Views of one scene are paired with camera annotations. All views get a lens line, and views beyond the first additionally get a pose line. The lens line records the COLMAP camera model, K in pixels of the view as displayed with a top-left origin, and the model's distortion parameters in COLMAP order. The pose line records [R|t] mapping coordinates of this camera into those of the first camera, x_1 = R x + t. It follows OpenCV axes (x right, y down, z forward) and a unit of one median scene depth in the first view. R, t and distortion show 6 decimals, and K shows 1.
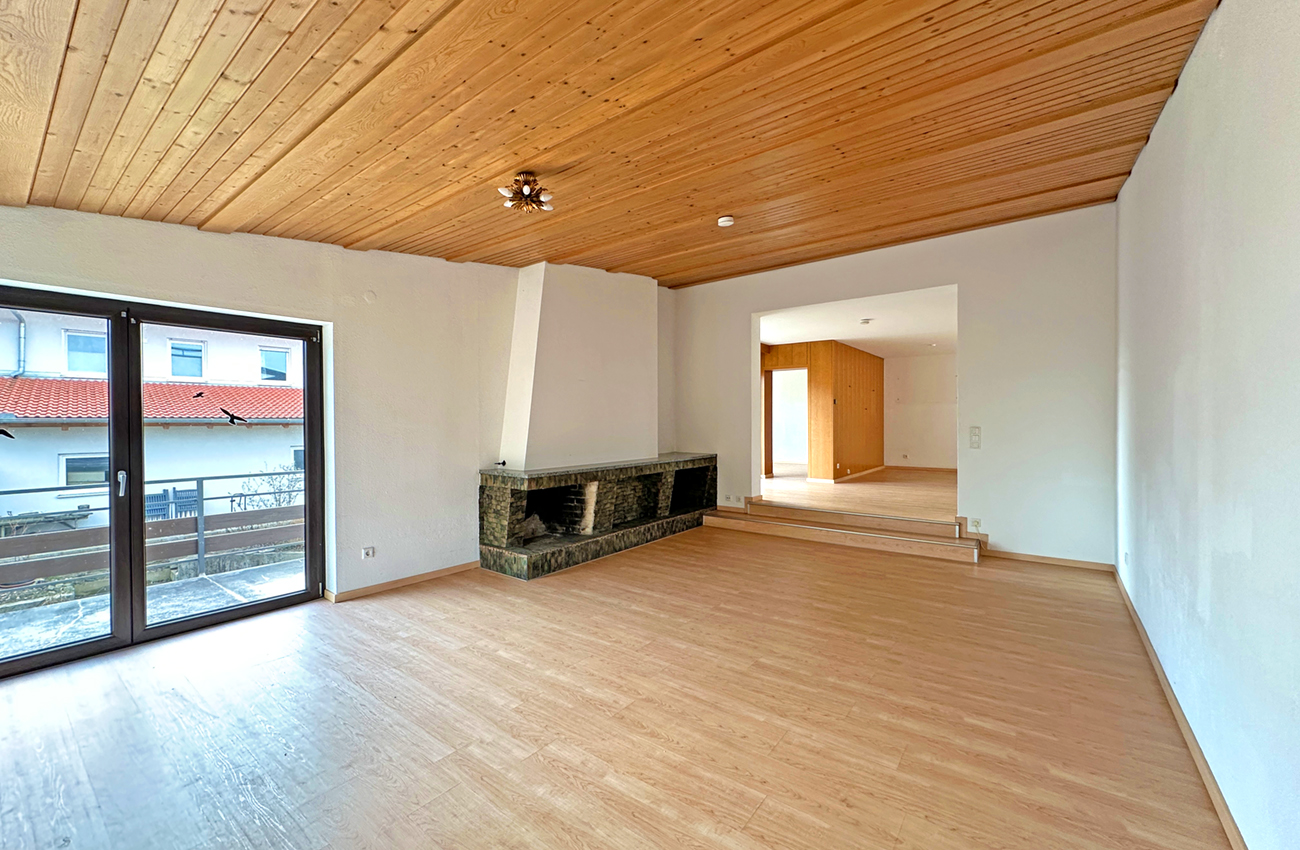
lens RADIAL K [[518.4, 0, 648.9], [0, 518.4, 424.6], [0, 0, 1]] dist [0.003542, -0.000322]
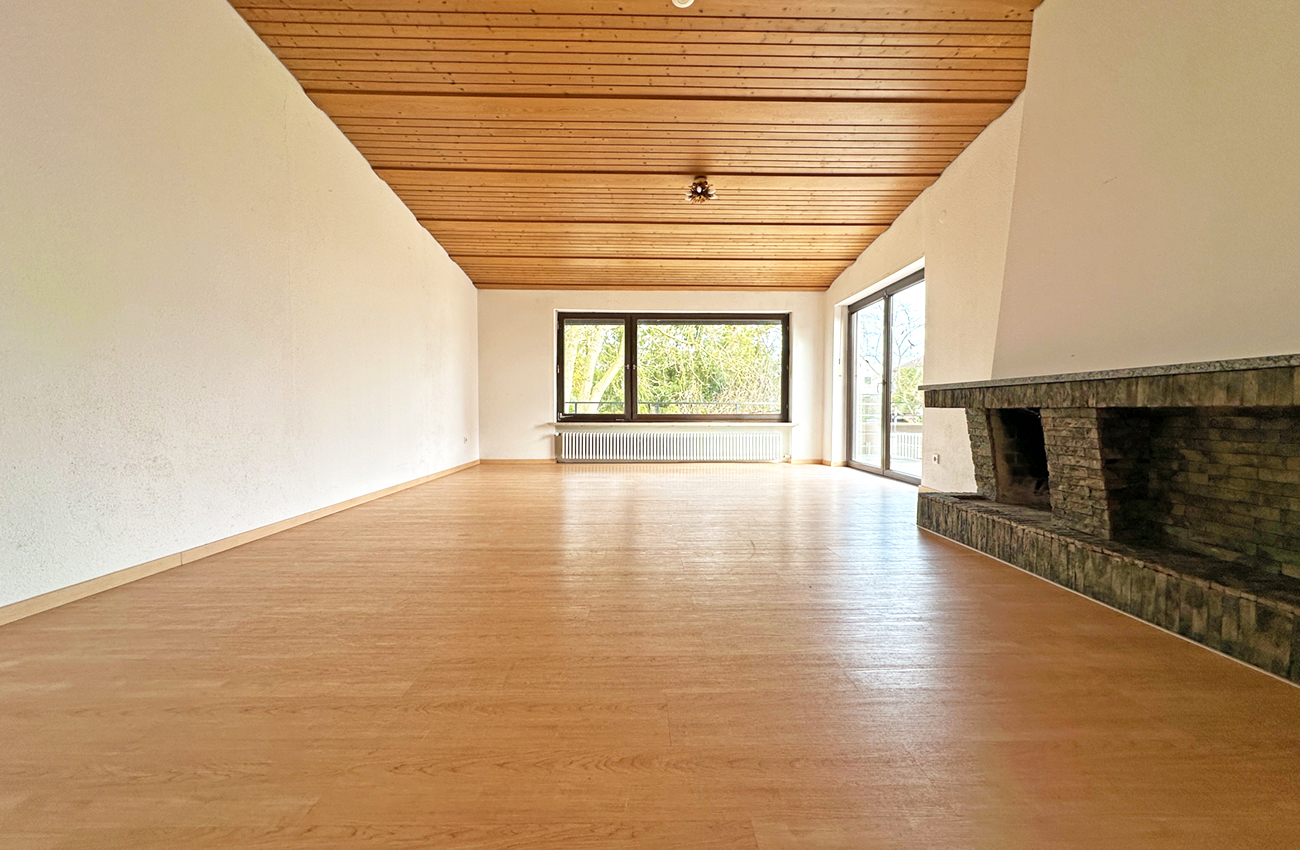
lens RADIAL K [[518.4, 0, 653.4], [0, 518.4, 421.2], [0, 0, 1]] dist [0.003542, -0.000322]
pose [[-0.782140, 0.016653, -0.622880, 0.607065], [-0.002701, 0.999543, 0.030114, 0.140178], [0.623097, 0.025236, -0.781738, 1.506467]]
